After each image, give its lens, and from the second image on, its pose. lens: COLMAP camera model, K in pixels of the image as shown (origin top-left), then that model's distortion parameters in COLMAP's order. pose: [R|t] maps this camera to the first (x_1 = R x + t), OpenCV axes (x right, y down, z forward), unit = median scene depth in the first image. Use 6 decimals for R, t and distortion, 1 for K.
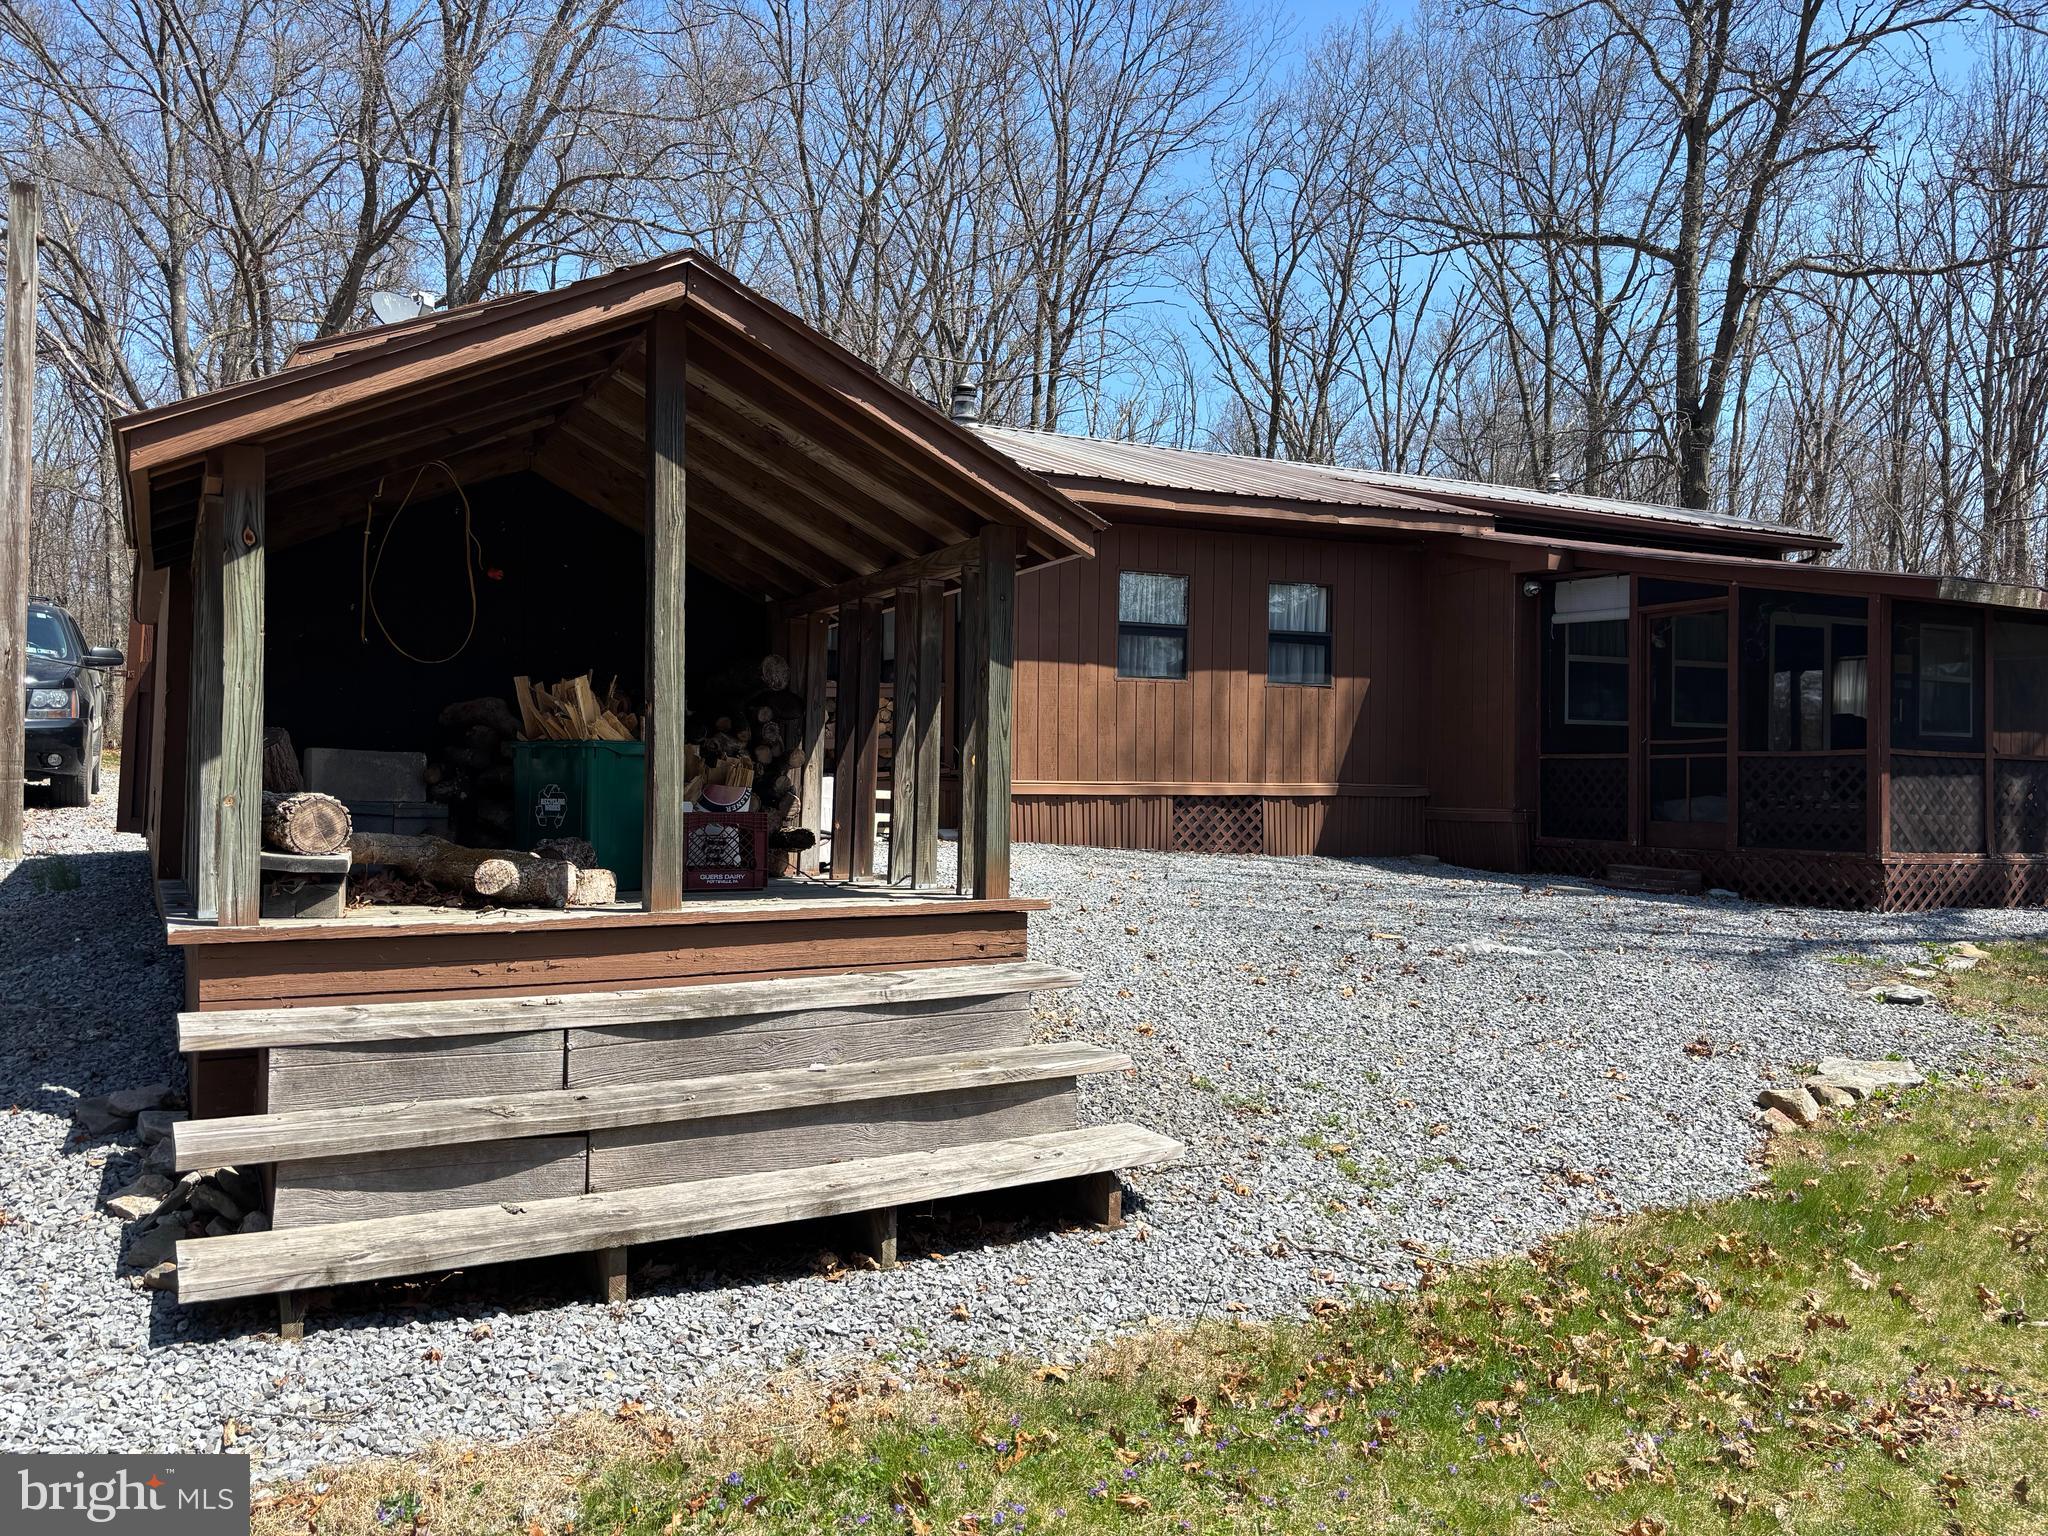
lens RADIAL K [[1546.4, 0, 1024.0], [0, 1546.4, 768.0], [0, 0, 1]] dist [0.082440, -0.137183]
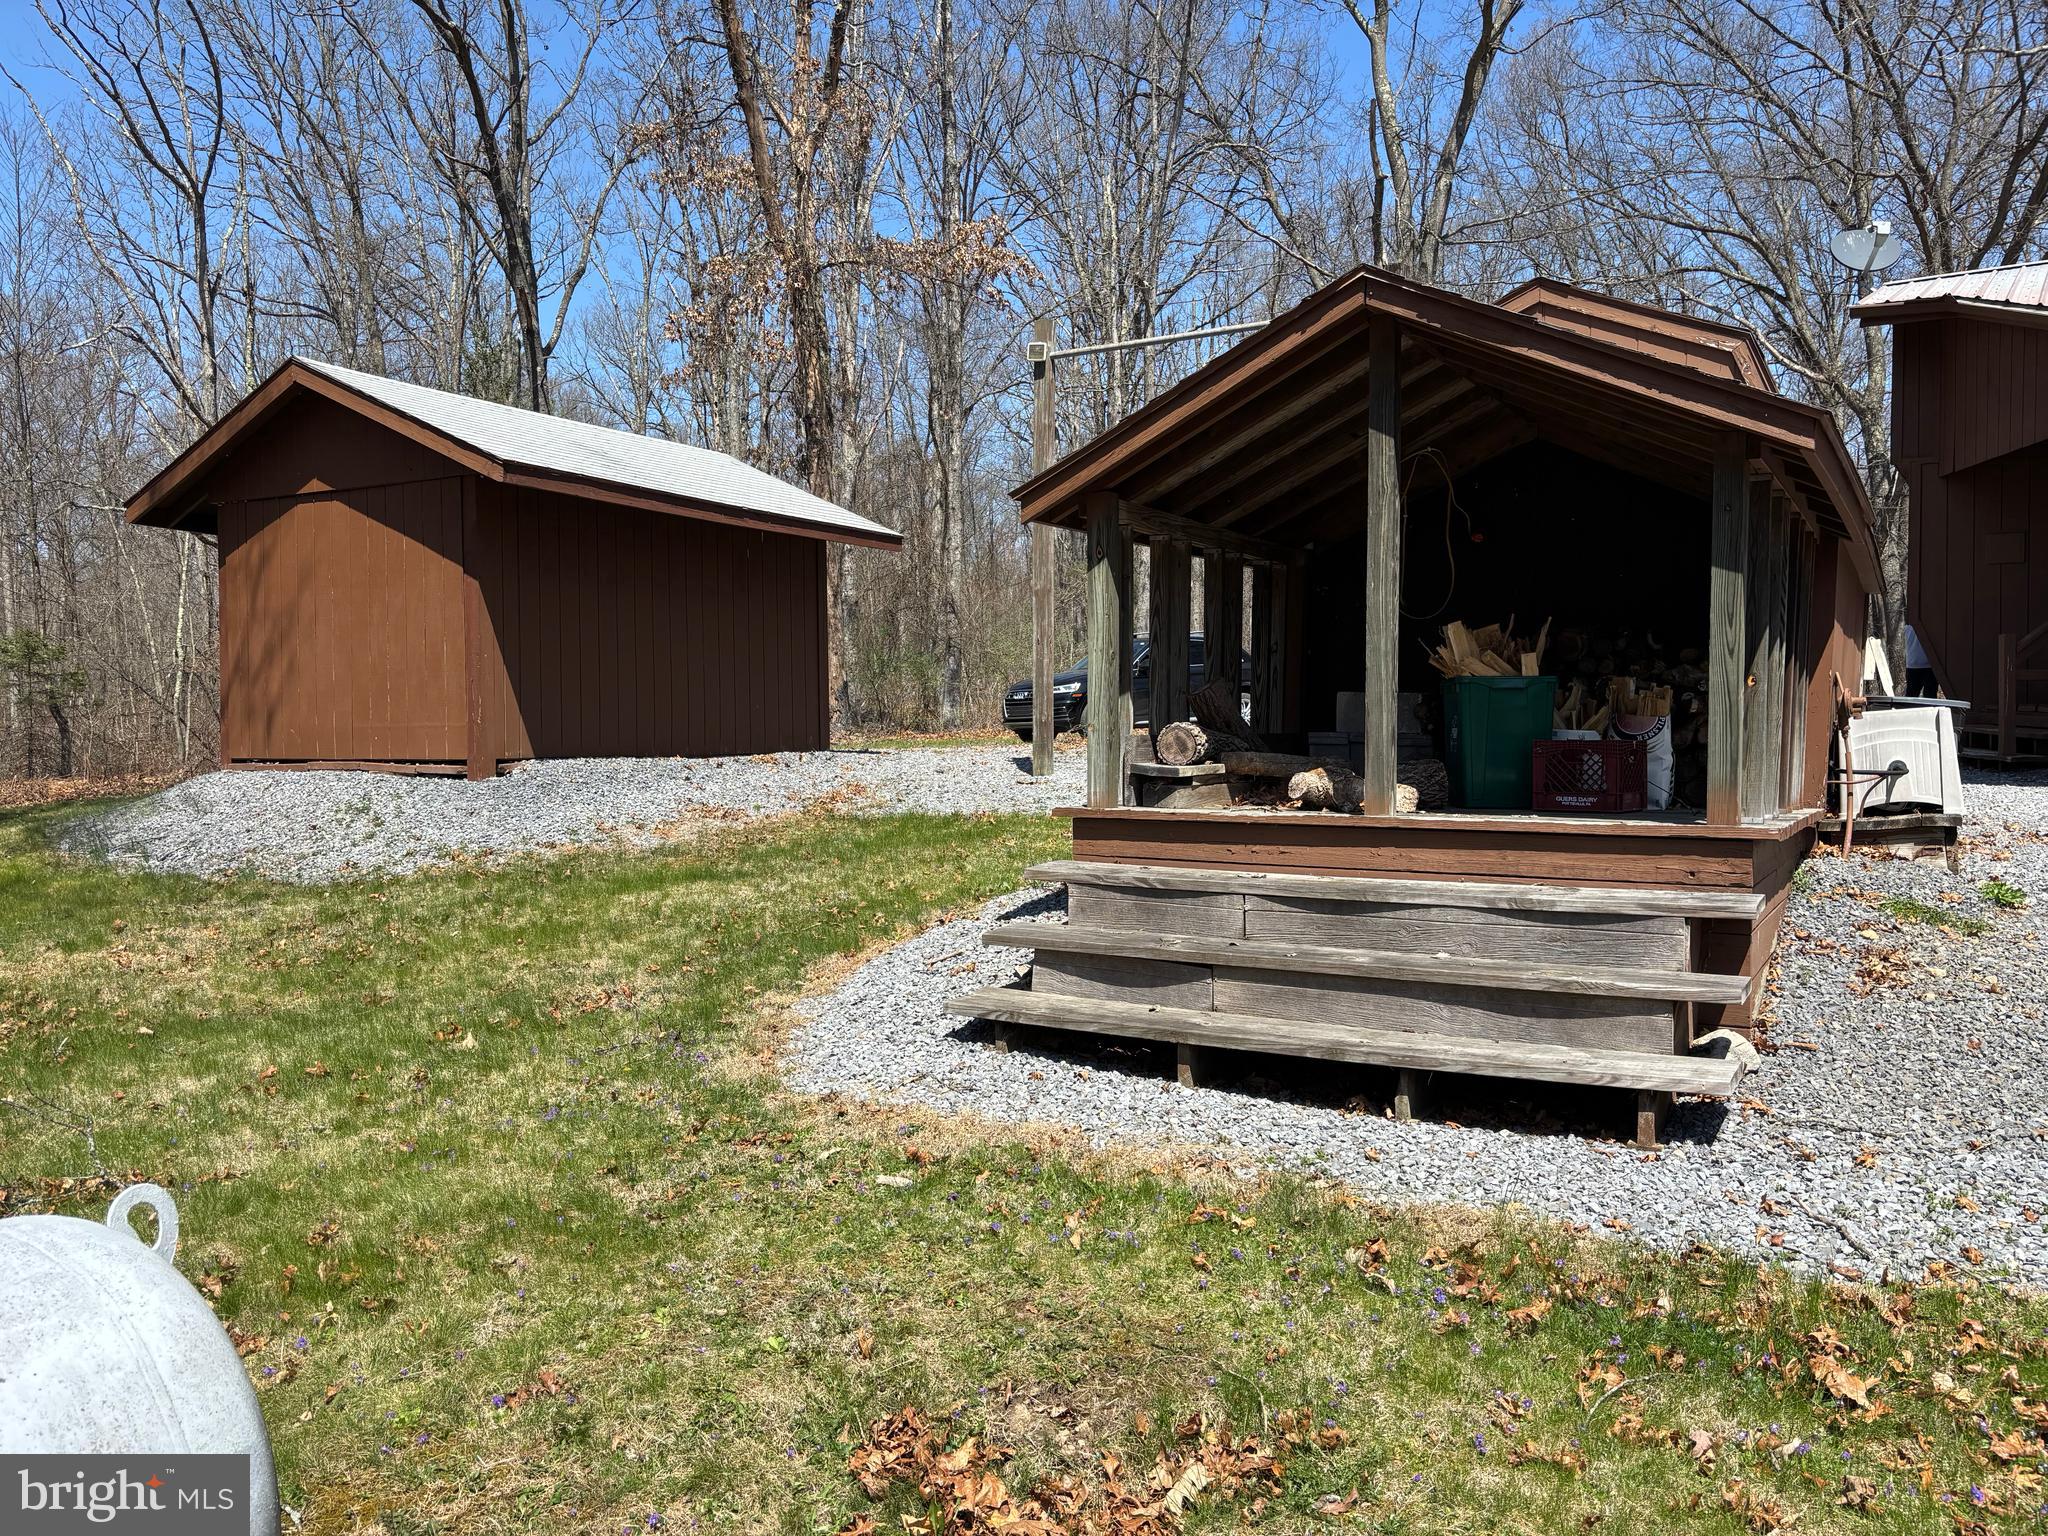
lens RADIAL K [[1558.8, 0, 1021.3], [0, 1558.8, 763.6], [0, 0, 1]] dist [0.066962, -0.079479]
pose [[0.504769, 0.007699, -0.863220, 0.663523], [0.013213, 0.999774, 0.016643, 0.026977], [0.863153, -0.019806, 0.504554, 0.146716]]
